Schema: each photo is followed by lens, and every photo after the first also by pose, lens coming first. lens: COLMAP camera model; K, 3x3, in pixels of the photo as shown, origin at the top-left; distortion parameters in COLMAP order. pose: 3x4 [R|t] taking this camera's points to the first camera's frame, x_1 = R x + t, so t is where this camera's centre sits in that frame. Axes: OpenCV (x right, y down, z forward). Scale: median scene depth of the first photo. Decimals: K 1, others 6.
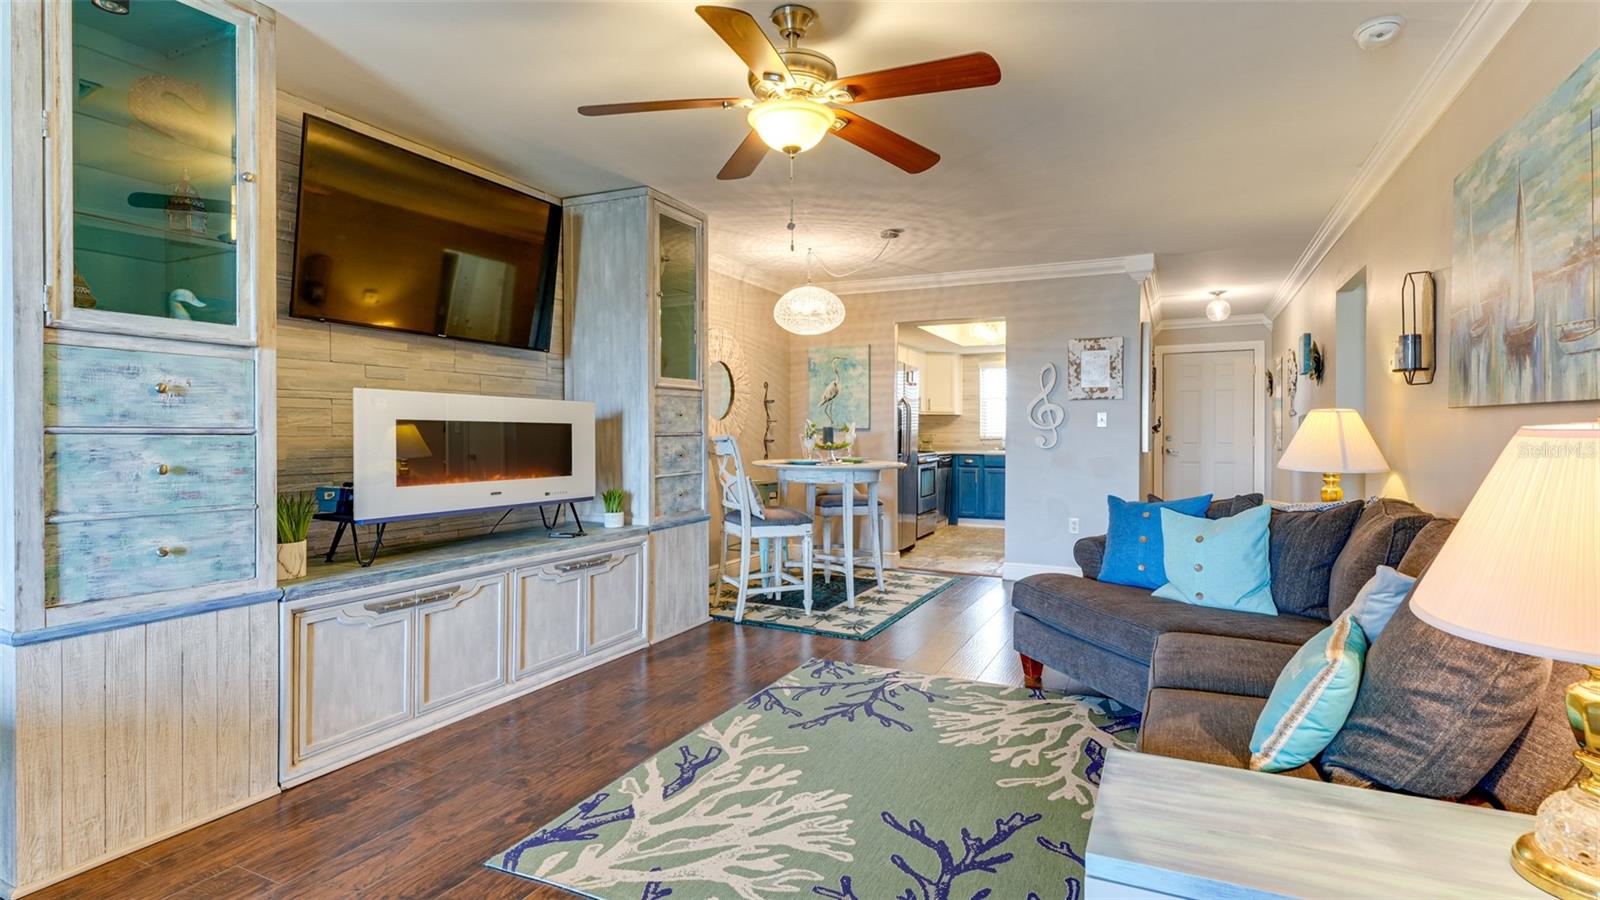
lens RADIAL K [[768.6, 0, 799.4], [0, 768.6, 449.0], [0, 0, 1]] dist [0.000271, 0.000064]
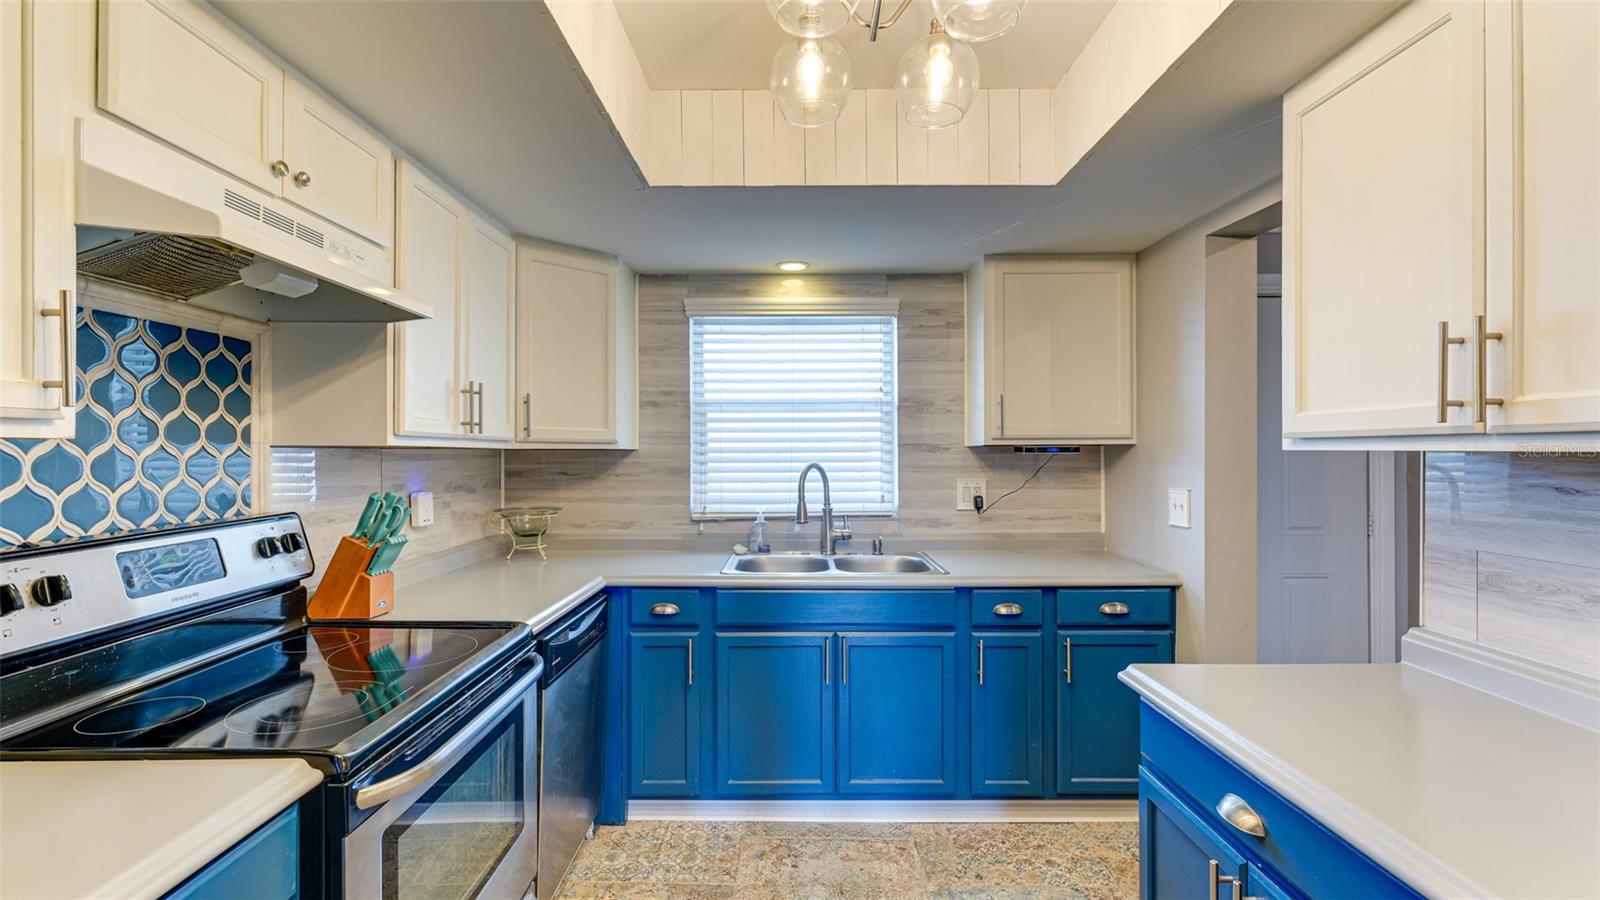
lens RADIAL K [[685.6, 0, 787.3], [0, 685.6, 446.0], [0, 0, 1]] dist [0.000269, 0.000568]
pose [[0.904799, 0.002656, 0.425830, 0.213443], [0.008545, 0.999666, -0.024390, -0.056398], [-0.425753, 0.025707, 0.904474, 1.047738]]
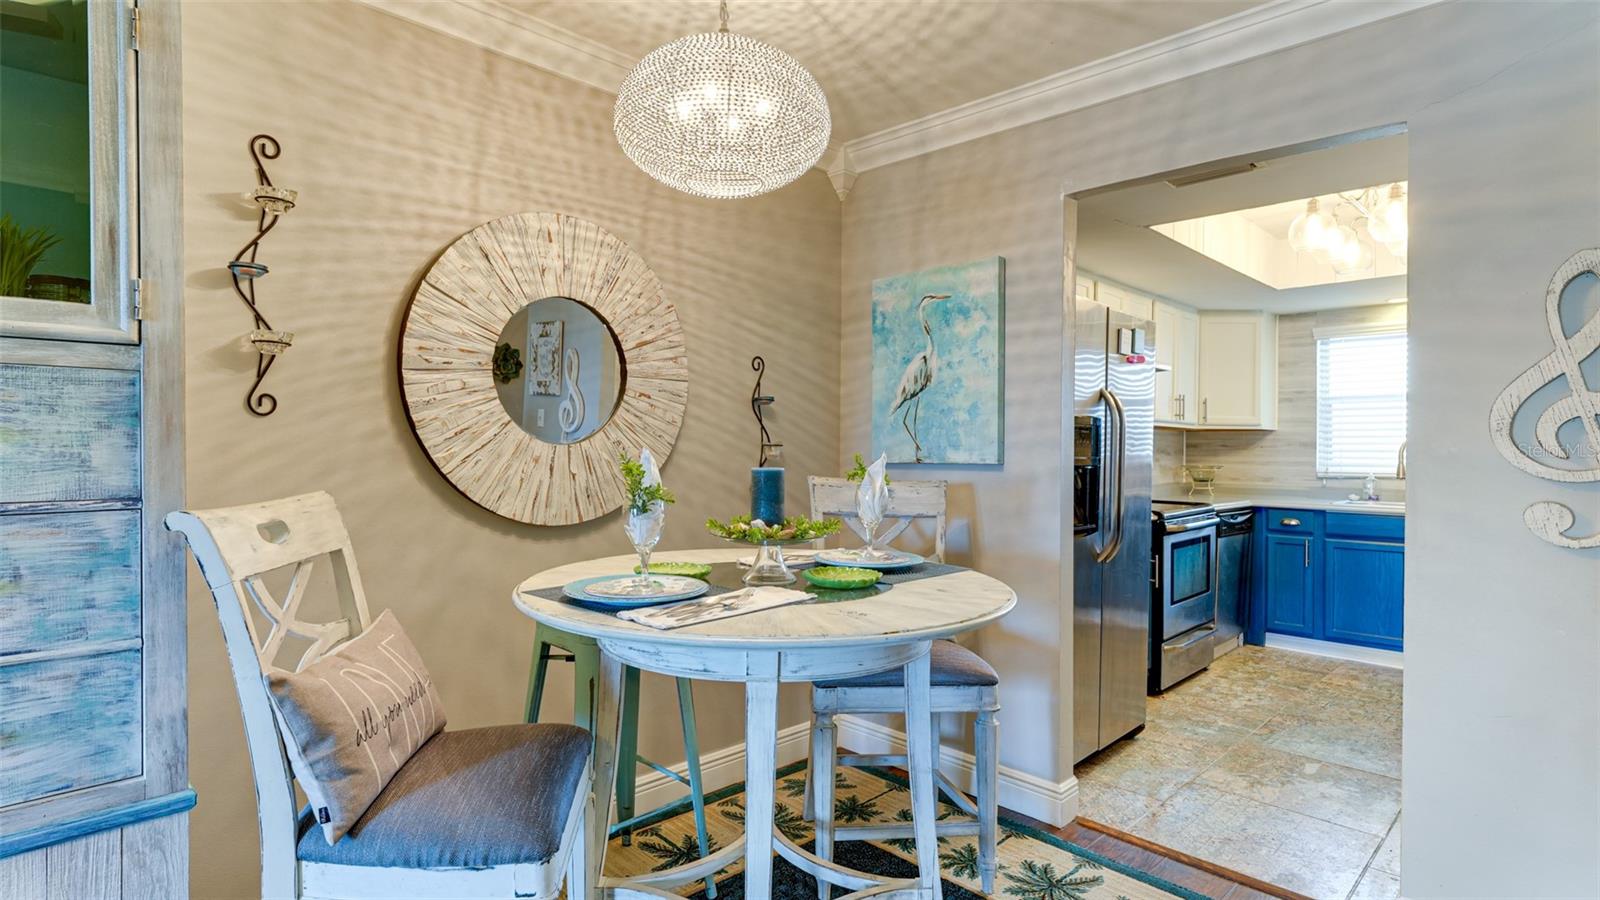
lens RADIAL K [[812.8, 0, 806.2], [0, 812.8, 452.2], [0, 0, 1]] dist [0.003202, 0.000366]
pose [[0.945732, 0.007976, -0.324849, 0.132529], [-0.013054, 0.999824, -0.013458, -0.025678], [0.324685, 0.016968, 0.945670, 0.556313]]
